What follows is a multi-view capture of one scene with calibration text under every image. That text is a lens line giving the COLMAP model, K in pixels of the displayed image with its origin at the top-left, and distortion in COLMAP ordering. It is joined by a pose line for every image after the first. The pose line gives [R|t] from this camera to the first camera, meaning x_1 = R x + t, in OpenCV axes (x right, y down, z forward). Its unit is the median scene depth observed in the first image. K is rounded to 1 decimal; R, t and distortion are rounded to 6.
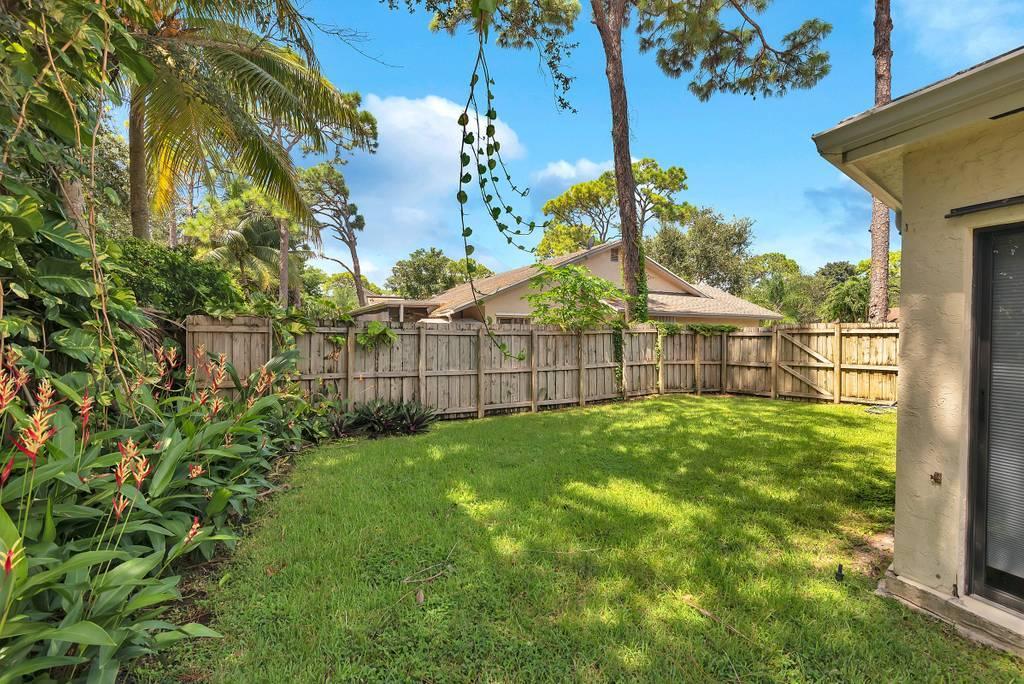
lens RADIAL K [[480.8, 0, 512.0], [0, 480.8, 342.0], [0, 0, 1]] dist [0.001323, -0.000001]
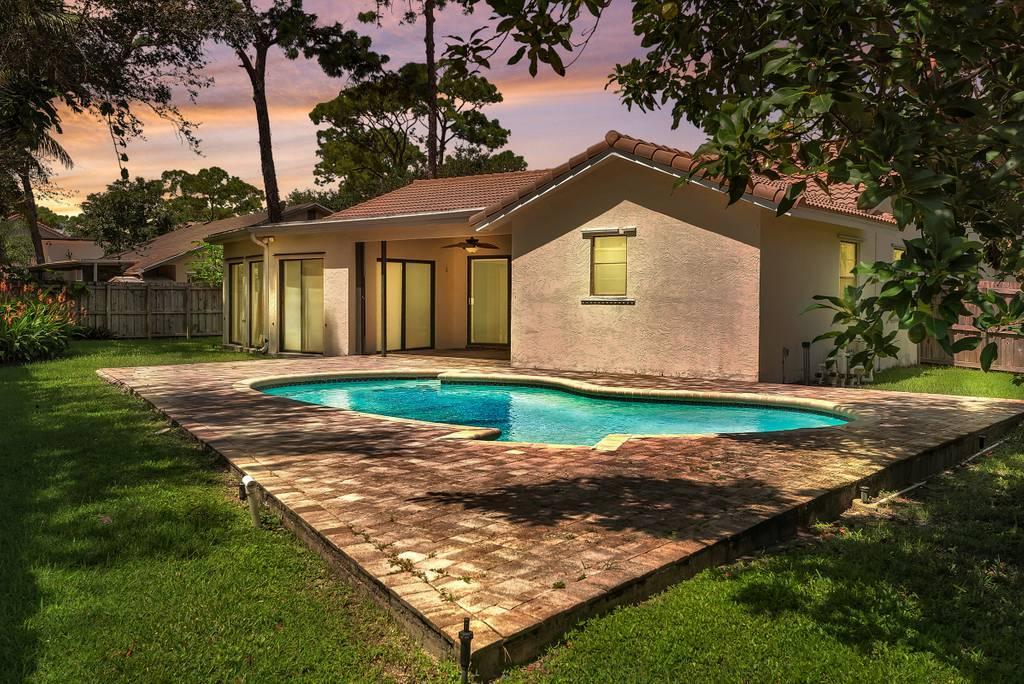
lens RADIAL K [[937.7, 0, 512.6], [0, 937.7, 321.6], [0, 0, 1]] dist [0.072018, 0.002362]
pose [[0.982839, -0.005494, 0.184385, 0.447314], [0.003486, 0.999931, 0.011214, 0.049693], [-0.184433, -0.010379, 0.982790, -1.918144]]
